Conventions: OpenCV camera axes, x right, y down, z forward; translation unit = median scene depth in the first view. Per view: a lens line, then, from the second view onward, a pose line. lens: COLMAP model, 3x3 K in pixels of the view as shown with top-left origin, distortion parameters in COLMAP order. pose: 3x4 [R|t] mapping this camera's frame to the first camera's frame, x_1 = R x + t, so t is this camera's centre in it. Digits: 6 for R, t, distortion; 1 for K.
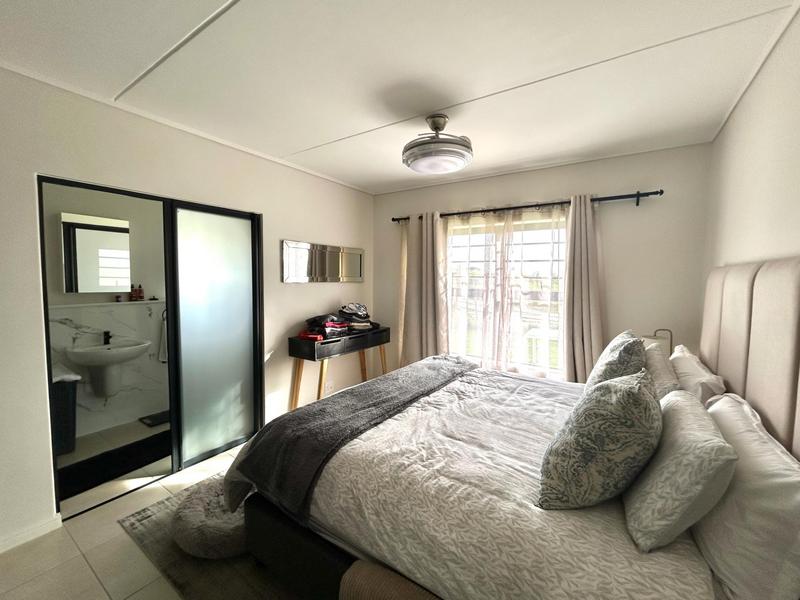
lens RADIAL K [[327.7, 0, 400.0], [0, 327.7, 300.0], [0, 0, 1]] dist [-0.001231, -0.000277]
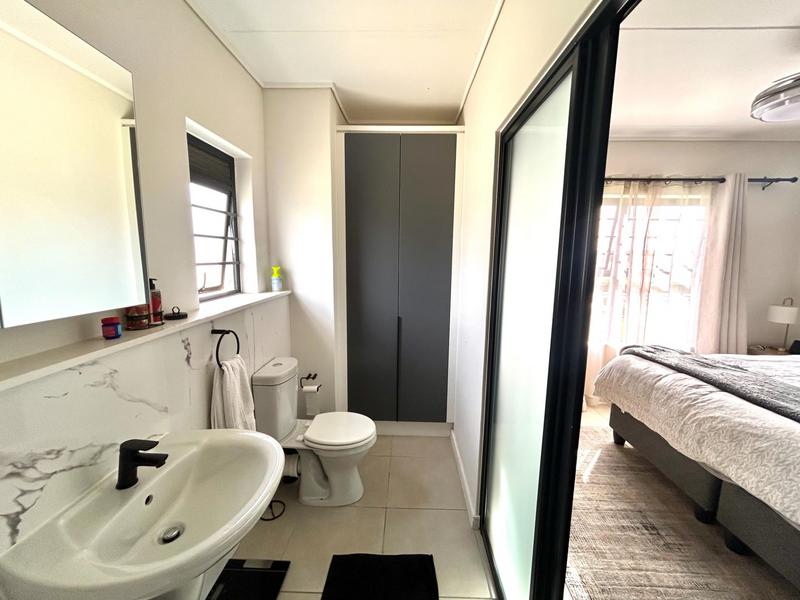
lens RADIAL K [[317.5, 0, 400.0], [0, 317.5, 300.0], [0, 0, 1]] dist [0.003037, 0.000126]
pose [[0.845767, -0.081471, 0.527295, -0.942324], [0.036372, 0.994778, 0.095361, -0.060779], [-0.532311, -0.061475, 0.844314, 0.715603]]
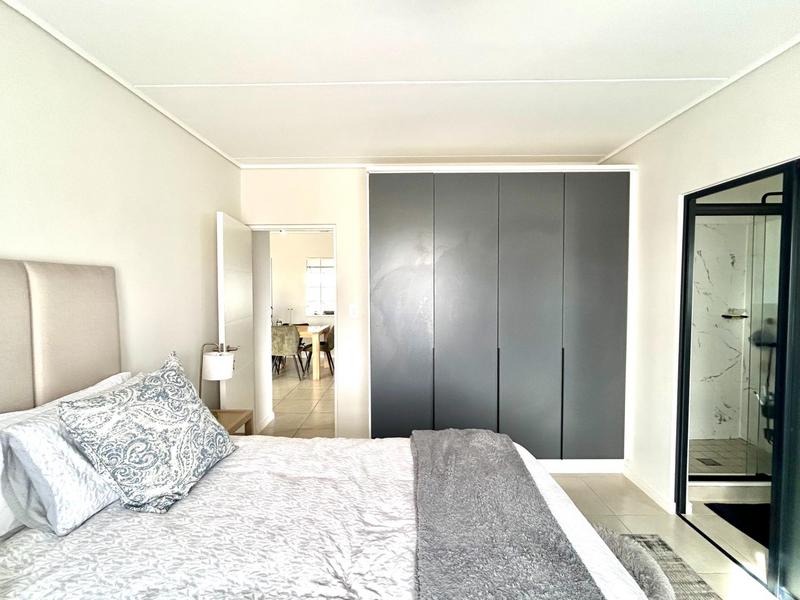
lens RADIAL K [[381.0, 0, 400.0], [0, 381.0, 300.0], [0, 0, 1]] dist [-0.004262, -0.000327]
pose [[-0.835511, 0.013579, -0.549306, 0.290563], [-0.044073, 0.994818, 0.091628, -0.068267], [0.547704, 0.100765, -0.830582, 1.067193]]
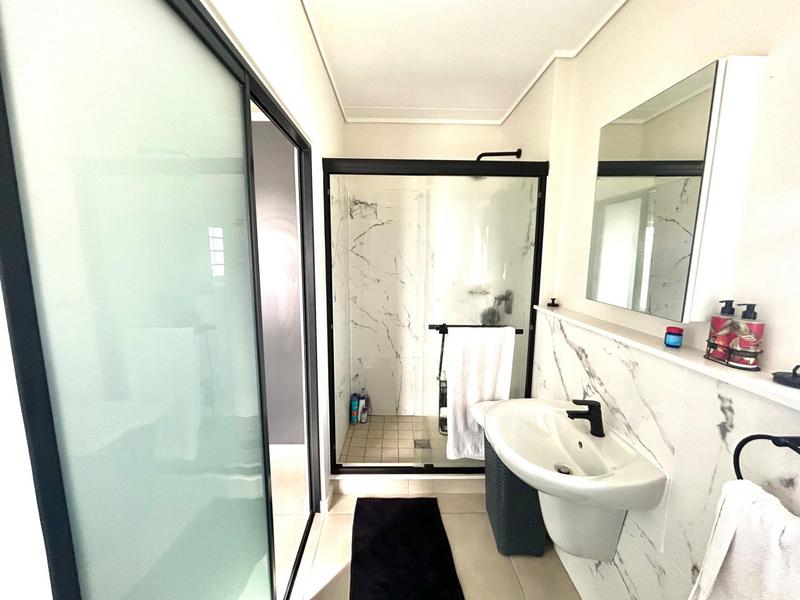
lens RADIAL K [[320.0, 0, 400.0], [0, 320.0, 300.0], [0, 0, 1]] dist [0.005340, -0.000128]
pose [[-0.824443, 0.061107, -0.562636, -0.546195], [-0.054350, 0.981010, 0.186185, -0.103584], [0.563329, 0.184078, -0.805466, 1.316300]]
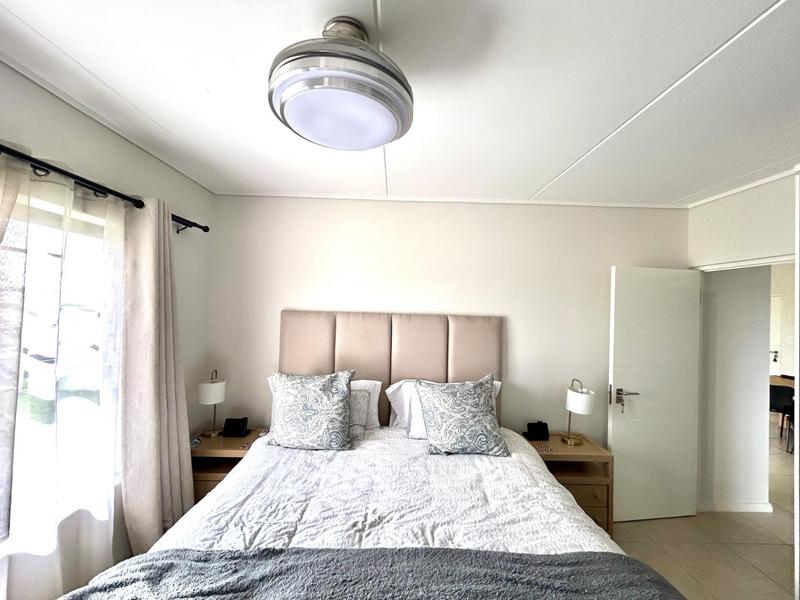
lens RADIAL K [[327.7, 0, 400.0], [0, 327.7, 300.0], [0, 0, 1]] dist [-0.001231, -0.000277]
pose [[-0.573170, -0.020368, 0.819184, -0.291965], [0.020636, 0.999015, 0.039279, -0.137509], [-0.819177, 0.039418, -0.572185, 1.020228]]
